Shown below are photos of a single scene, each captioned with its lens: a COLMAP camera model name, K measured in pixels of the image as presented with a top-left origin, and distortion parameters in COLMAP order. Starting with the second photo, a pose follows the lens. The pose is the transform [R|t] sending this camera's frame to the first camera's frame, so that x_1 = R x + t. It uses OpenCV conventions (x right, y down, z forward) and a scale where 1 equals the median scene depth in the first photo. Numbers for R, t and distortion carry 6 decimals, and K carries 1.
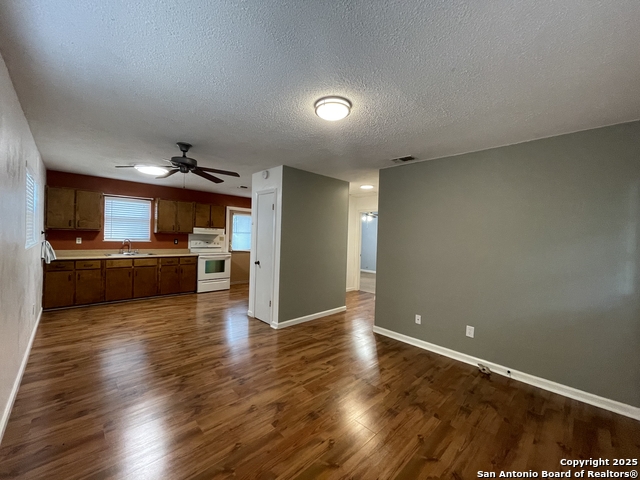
lens RADIAL K [[260.1, 0, 319.2], [0, 260.1, 239.1], [0, 0, 1]] dist [-0.003502, 0.000679]
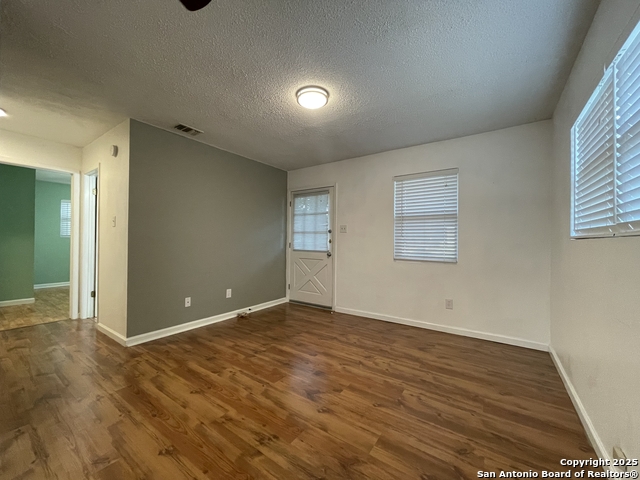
lens RADIAL K [[260.1, 0, 314.3], [0, 260.1, 238.0], [0, 0, 1]] dist [-0.003502, 0.000679]
pose [[-0.184524, -0.019456, 0.982635, -1.264869], [-0.002397, 0.999810, 0.019346, 0.105975], [-0.982825, 0.001214, -0.184536, 1.422008]]
